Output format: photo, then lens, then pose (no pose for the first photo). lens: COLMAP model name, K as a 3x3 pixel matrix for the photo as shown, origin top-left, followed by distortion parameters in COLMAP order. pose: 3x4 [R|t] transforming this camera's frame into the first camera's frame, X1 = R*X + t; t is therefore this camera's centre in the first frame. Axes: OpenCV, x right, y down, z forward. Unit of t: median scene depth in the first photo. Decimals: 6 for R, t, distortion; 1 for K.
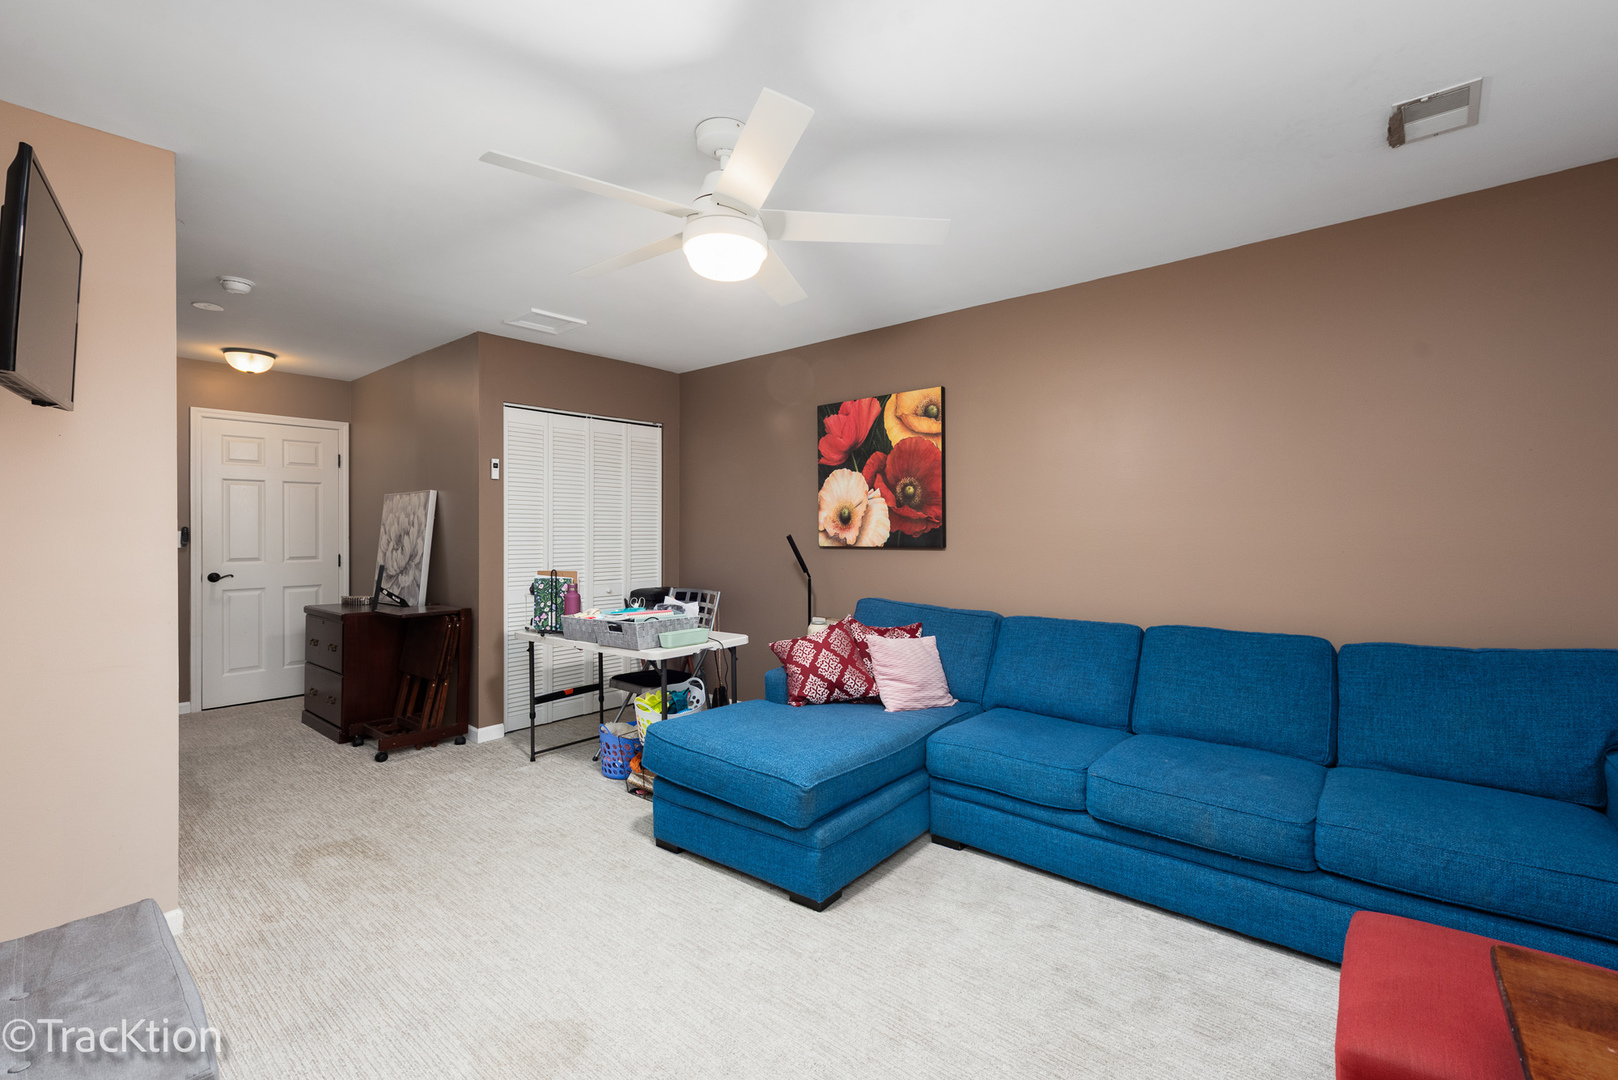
lens RADIAL K [[717.0, 0, 815.3], [0, 717.0, 506.6], [0, 0, 1]] dist [0.019992, -0.009693]
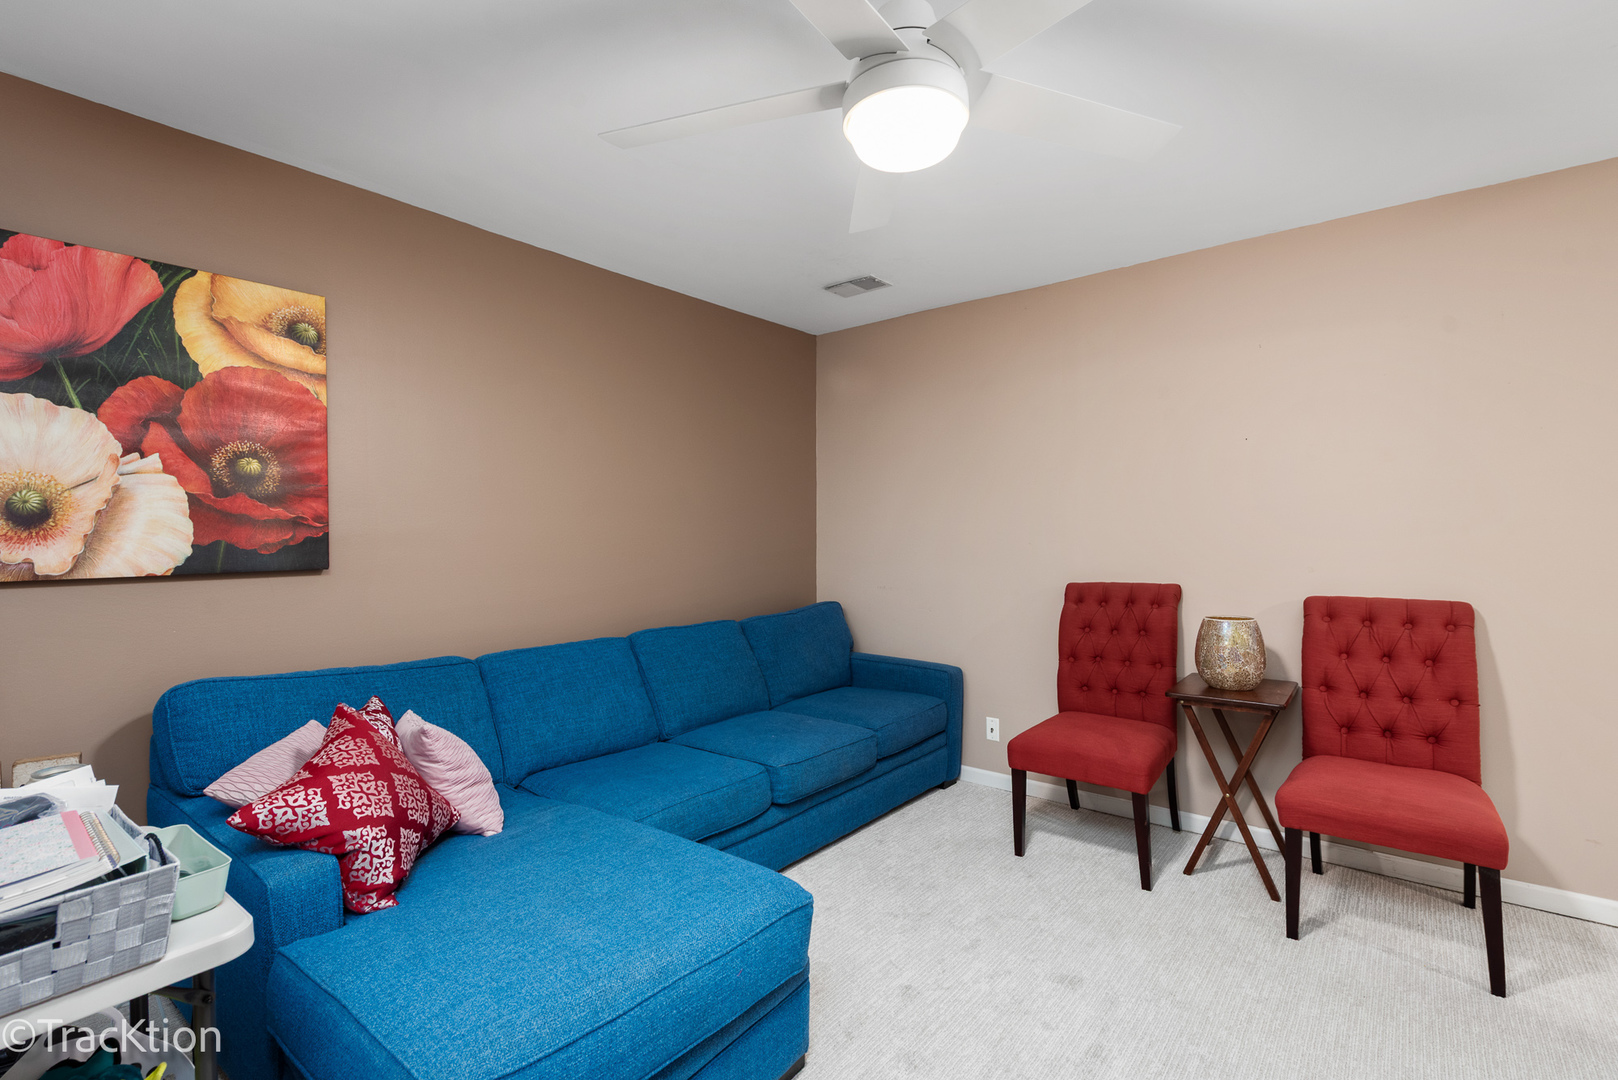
lens RADIAL K [[752.1, 0, 809.9], [0, 752.1, 527.6], [0, 0, 1]] dist [0.017424, -0.021400]
pose [[-0.030290, 0.013770, 0.999446, -0.434265], [-0.027610, 0.999512, -0.014608, 0.019384], [-0.999160, -0.028037, -0.029895, 0.588150]]
